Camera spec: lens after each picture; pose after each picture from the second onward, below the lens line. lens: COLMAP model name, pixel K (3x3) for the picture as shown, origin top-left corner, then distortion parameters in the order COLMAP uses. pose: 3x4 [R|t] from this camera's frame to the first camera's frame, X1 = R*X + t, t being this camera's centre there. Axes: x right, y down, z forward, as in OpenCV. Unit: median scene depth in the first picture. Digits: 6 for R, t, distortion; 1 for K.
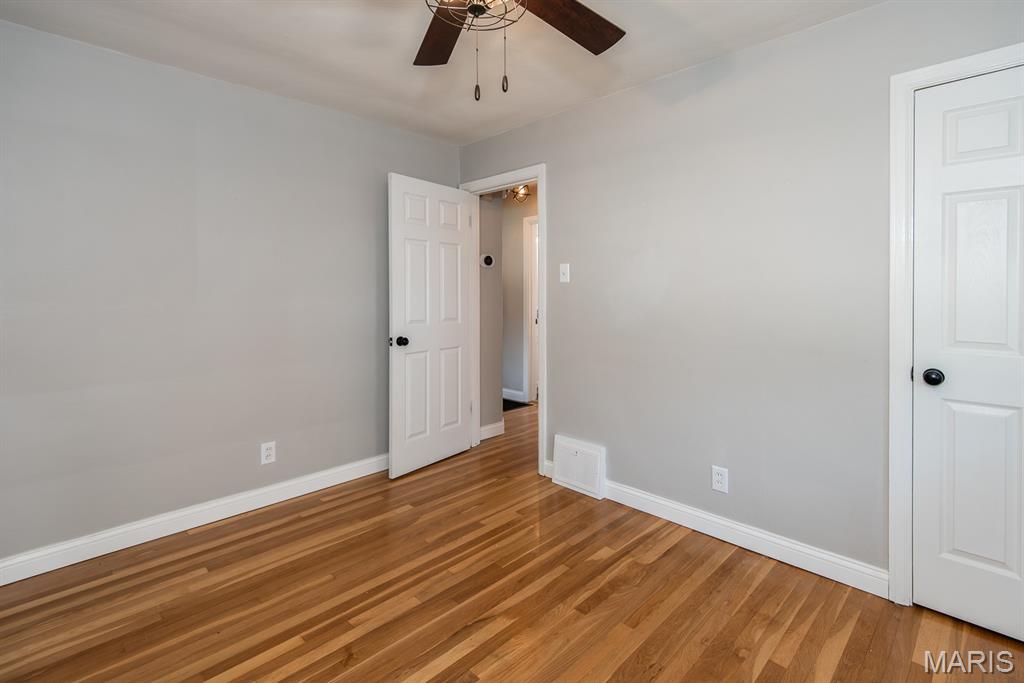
lens RADIAL K [[481.9, 0, 498.1], [0, 481.9, 289.6], [0, 0, 1]] dist [0.015345, -0.004750]
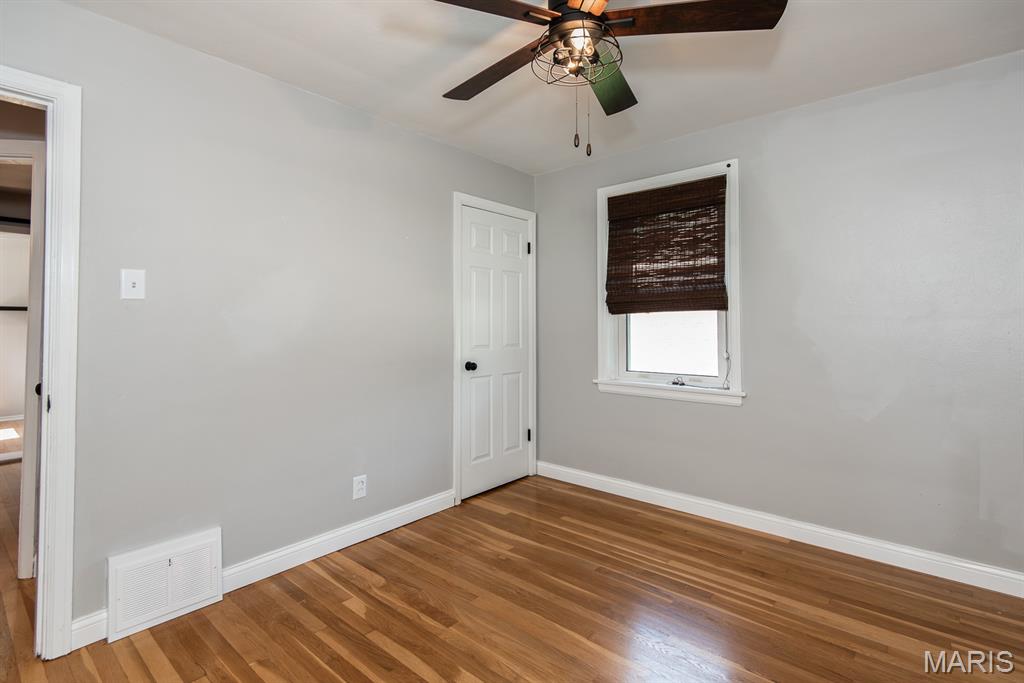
lens RADIAL K [[481.9, 0, 545.3], [0, 481.9, 305.1], [0, 0, 1]] dist [0.015345, -0.004750]
pose [[-0.100383, 0.024362, 0.994651, -0.770564], [-0.004581, 0.999678, -0.024947, 0.006554], [-0.994938, -0.007060, -0.100239, 0.783175]]
